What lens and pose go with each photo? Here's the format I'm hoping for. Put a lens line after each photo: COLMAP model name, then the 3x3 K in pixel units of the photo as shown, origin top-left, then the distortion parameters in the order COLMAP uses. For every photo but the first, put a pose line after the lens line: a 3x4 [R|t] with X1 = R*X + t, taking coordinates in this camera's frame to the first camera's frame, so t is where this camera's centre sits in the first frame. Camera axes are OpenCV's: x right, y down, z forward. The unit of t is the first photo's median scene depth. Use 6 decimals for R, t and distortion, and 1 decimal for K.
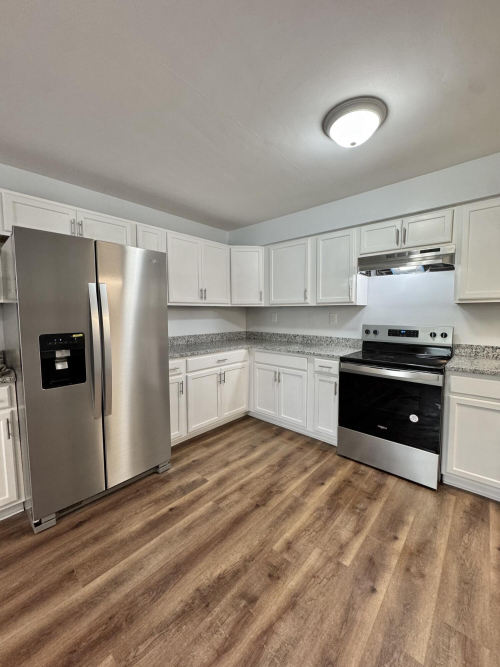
lens RADIAL K [[266.5, 0, 250.6], [0, 266.5, 331.6], [0, 0, 1]] dist [-0.000885, 0.000003]
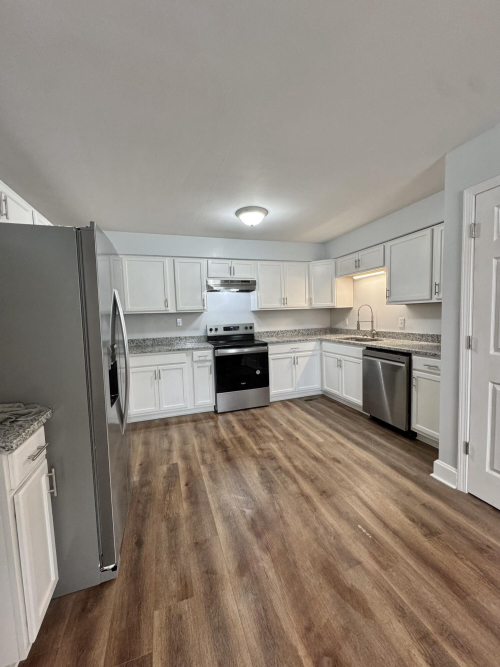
lens RADIAL K [[266.5, 0, 250.6], [0, 266.5, 331.6], [0, 0, 1]] dist [-0.000885, 0.000003]
pose [[0.487419, -0.072027, 0.870192, -0.977135], [0.093868, 0.995139, 0.029791, -0.016066], [-0.868108, 0.067162, 0.491811, 0.107518]]
